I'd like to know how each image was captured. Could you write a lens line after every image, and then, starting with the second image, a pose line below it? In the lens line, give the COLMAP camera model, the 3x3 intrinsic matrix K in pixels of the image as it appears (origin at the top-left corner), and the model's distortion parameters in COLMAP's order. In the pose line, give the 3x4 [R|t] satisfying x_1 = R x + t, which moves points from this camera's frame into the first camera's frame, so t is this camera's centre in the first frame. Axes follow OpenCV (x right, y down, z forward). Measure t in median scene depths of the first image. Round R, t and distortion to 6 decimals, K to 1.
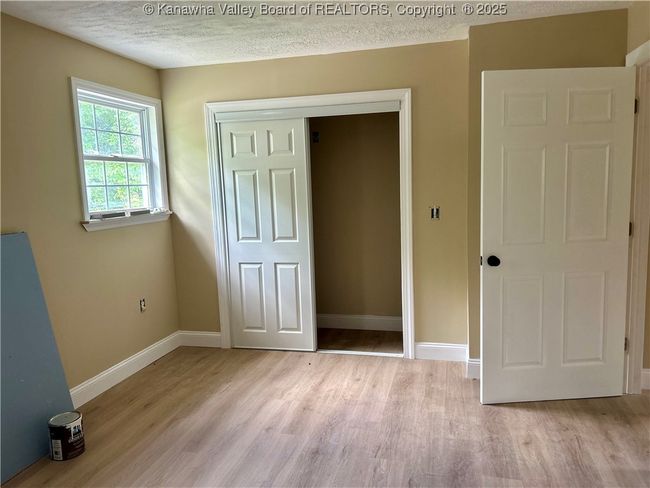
lens RADIAL K [[490.5, 0, 325.1], [0, 490.5, 243.4], [0, 0, 1]] dist [0.029232, -0.019150]
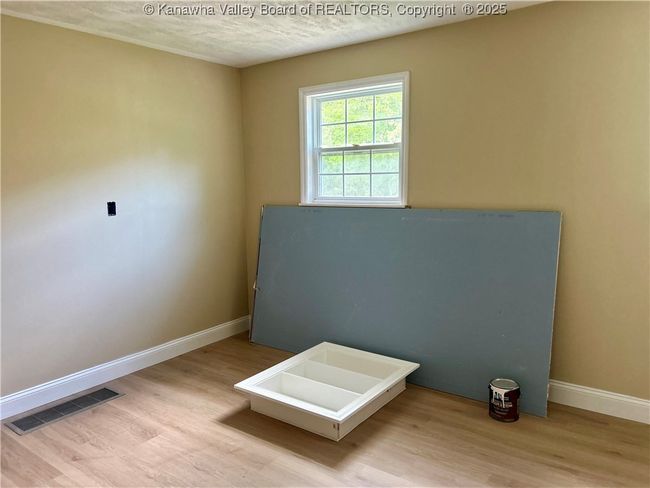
lens RADIAL K [[490.5, 0, 324.4], [0, 490.5, 246.7], [0, 0, 1]] dist [0.029232, -0.019150]
pose [[-0.365623, 0.171711, -0.914787, 0.531745], [-0.099919, 0.969915, 0.221995, -0.121670], [0.925384, 0.172571, -0.337466, 0.962914]]
